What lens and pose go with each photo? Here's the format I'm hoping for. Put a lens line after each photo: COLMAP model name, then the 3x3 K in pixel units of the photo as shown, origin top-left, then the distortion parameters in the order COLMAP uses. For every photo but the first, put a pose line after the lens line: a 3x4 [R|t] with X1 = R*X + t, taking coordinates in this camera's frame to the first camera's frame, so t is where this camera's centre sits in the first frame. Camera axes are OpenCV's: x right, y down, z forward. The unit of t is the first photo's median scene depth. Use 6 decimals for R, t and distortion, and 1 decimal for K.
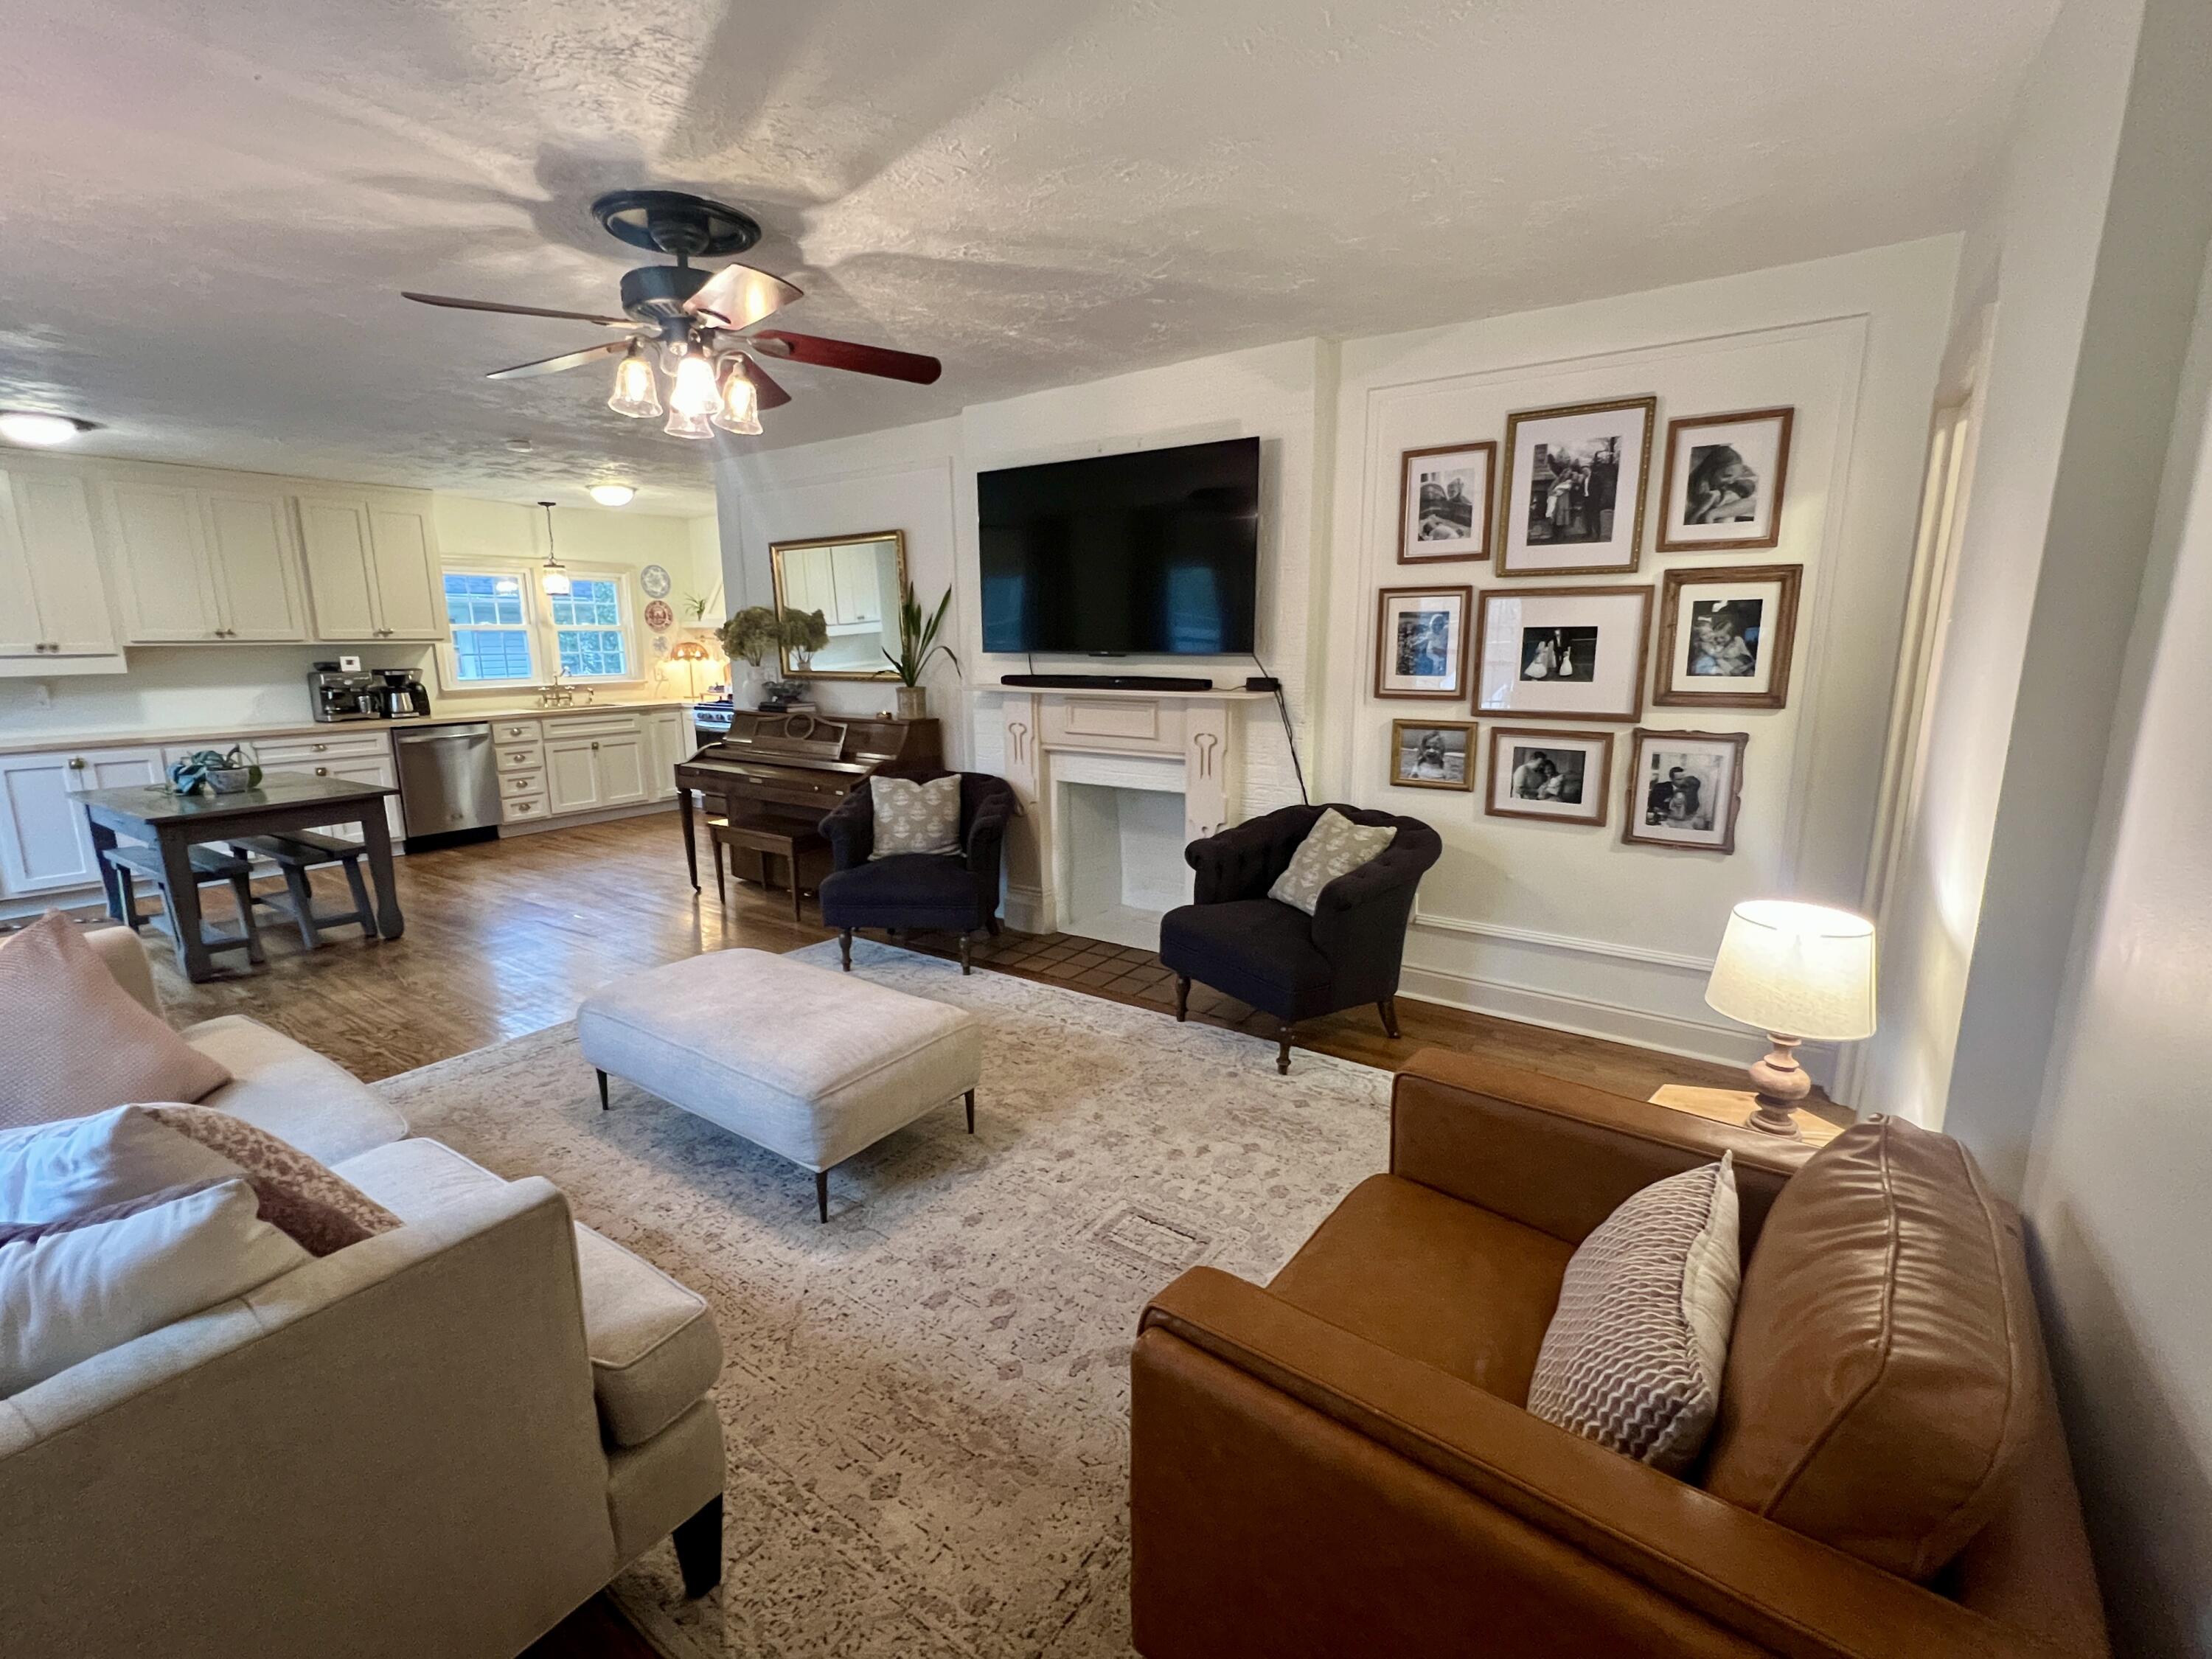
lens RADIAL K [[982.4, 0, 1105.9], [0, 982.4, 826.3], [0, 0, 1]] dist [-0.000699, 0.000414]
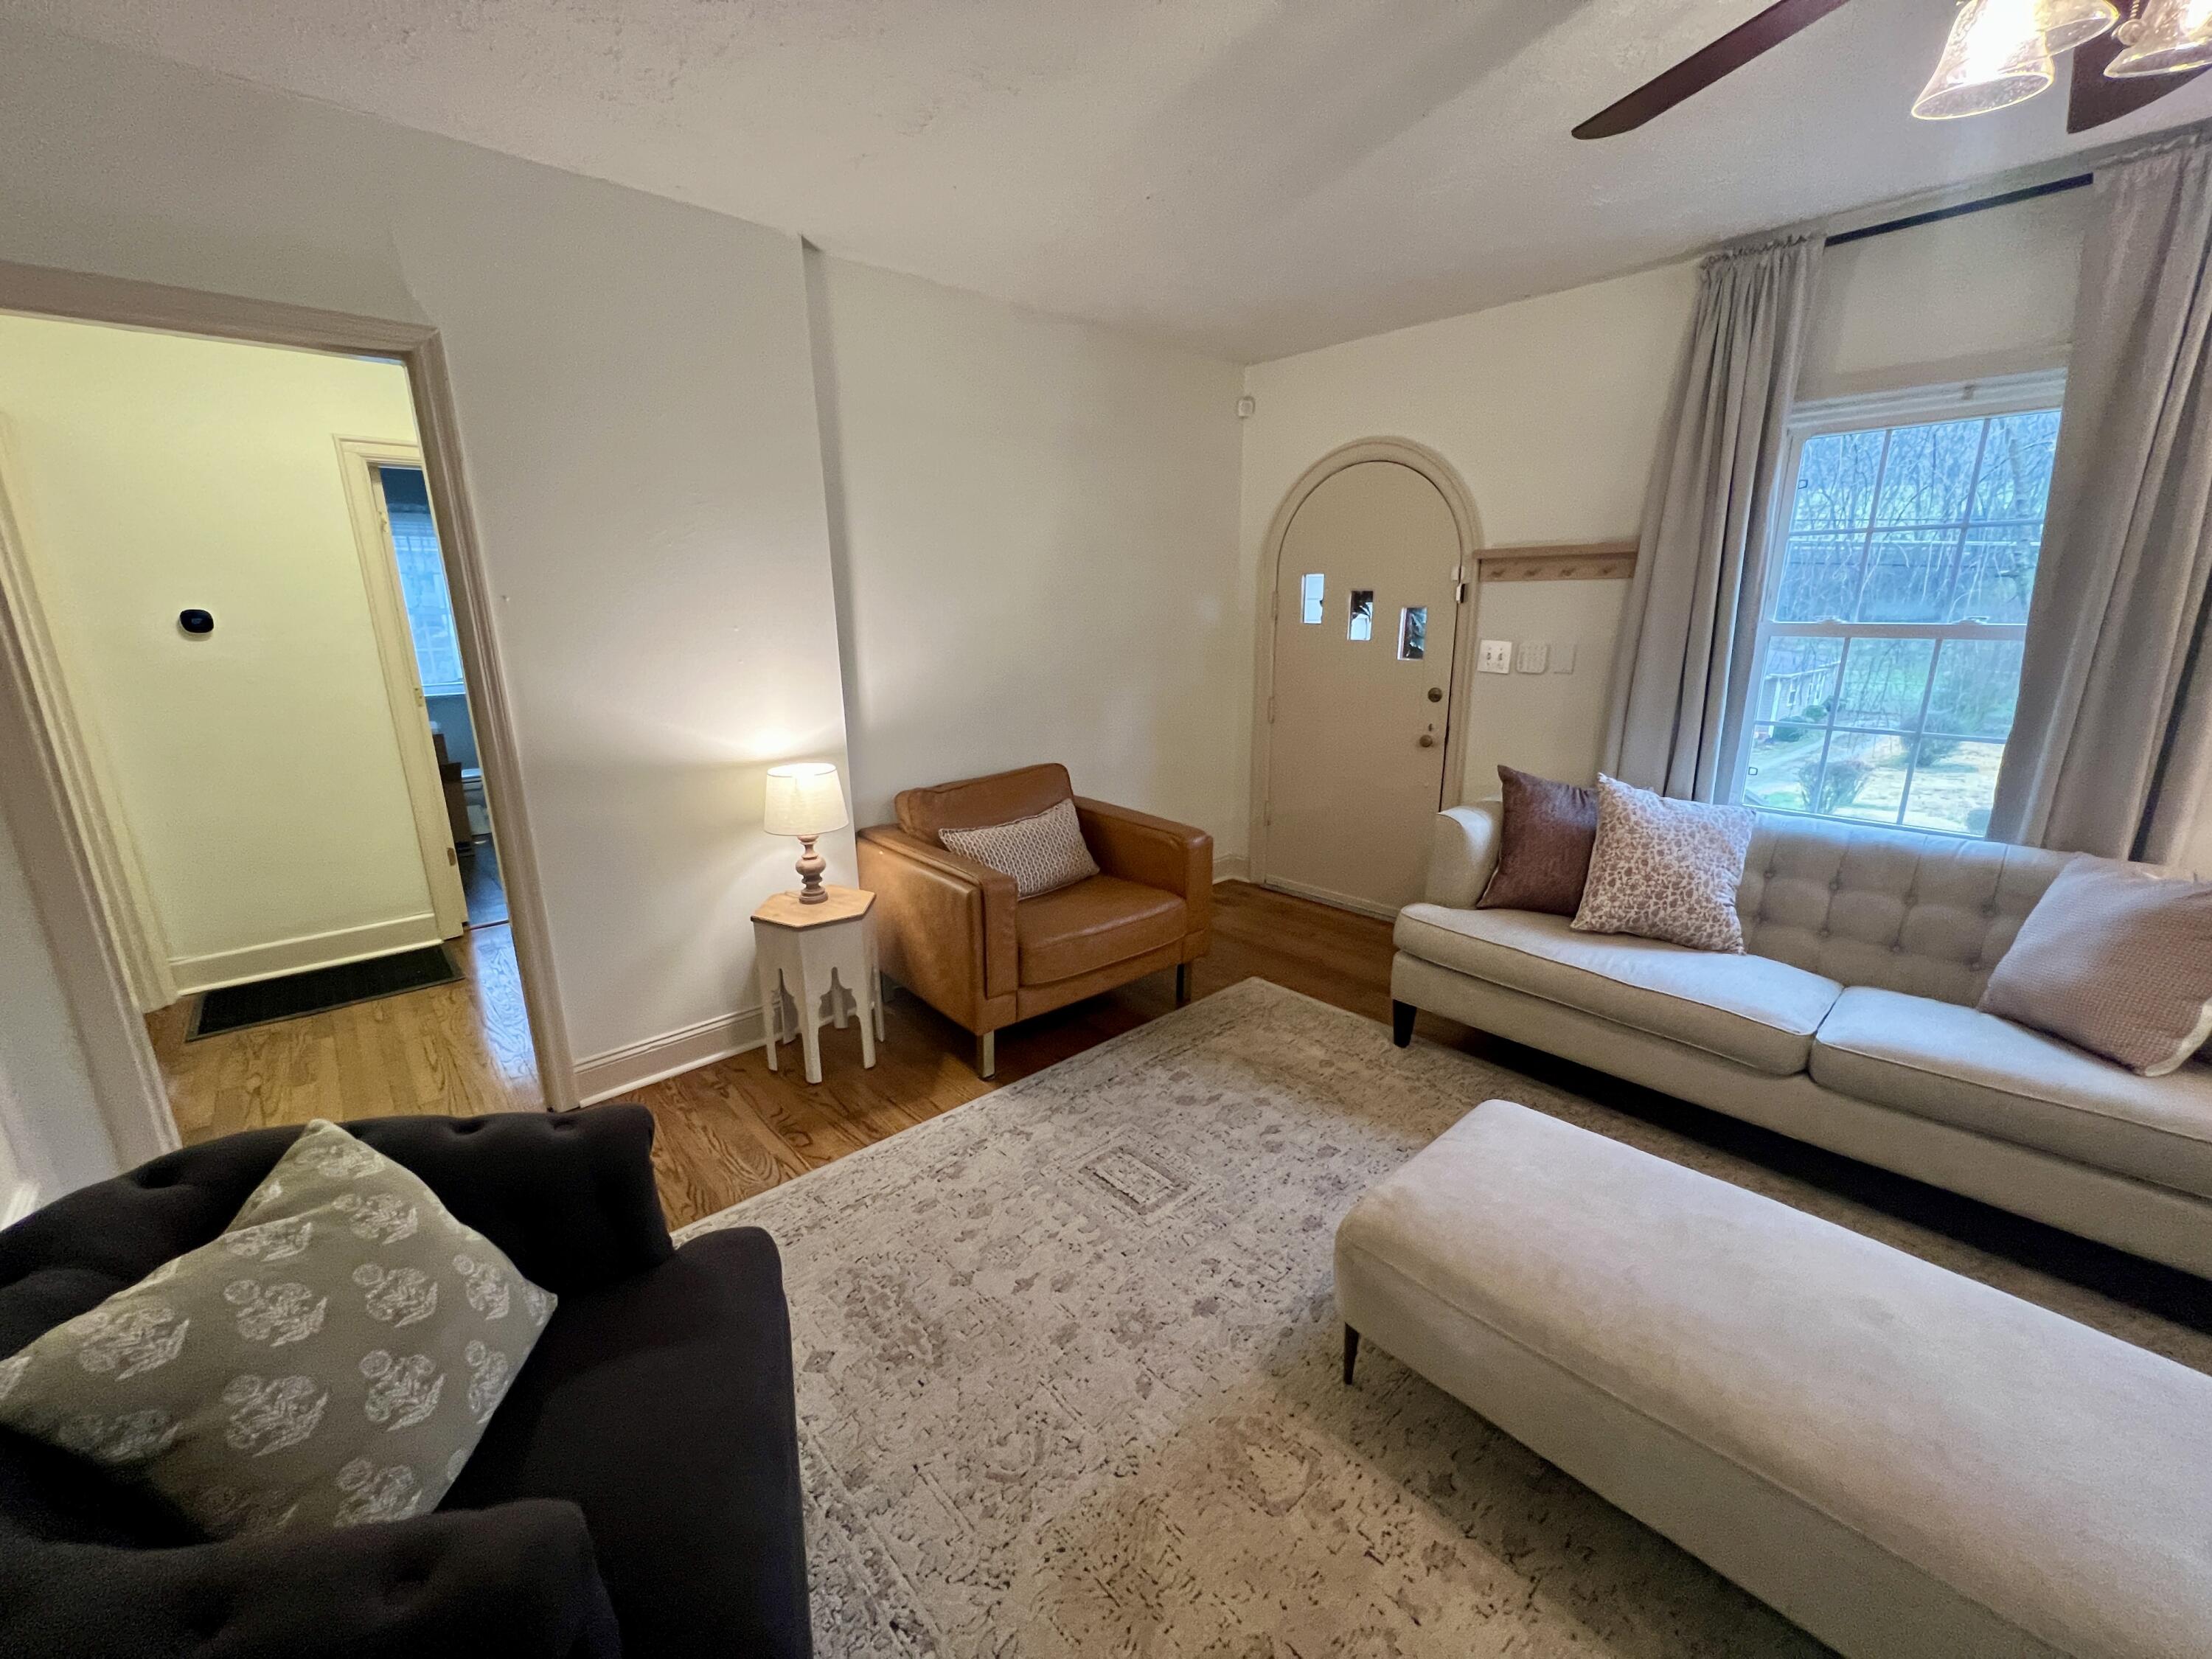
lens RADIAL K [[888.7, 0, 1112.5], [0, 888.7, 824.3], [0, 0, 1]] dist [0.000532, 0.000217]
pose [[-0.978024, -0.037070, 0.205171, -0.107186], [0.054416, 0.904574, 0.422829, -0.312629], [-0.201267, 0.424701, -0.882678, 1.606767]]
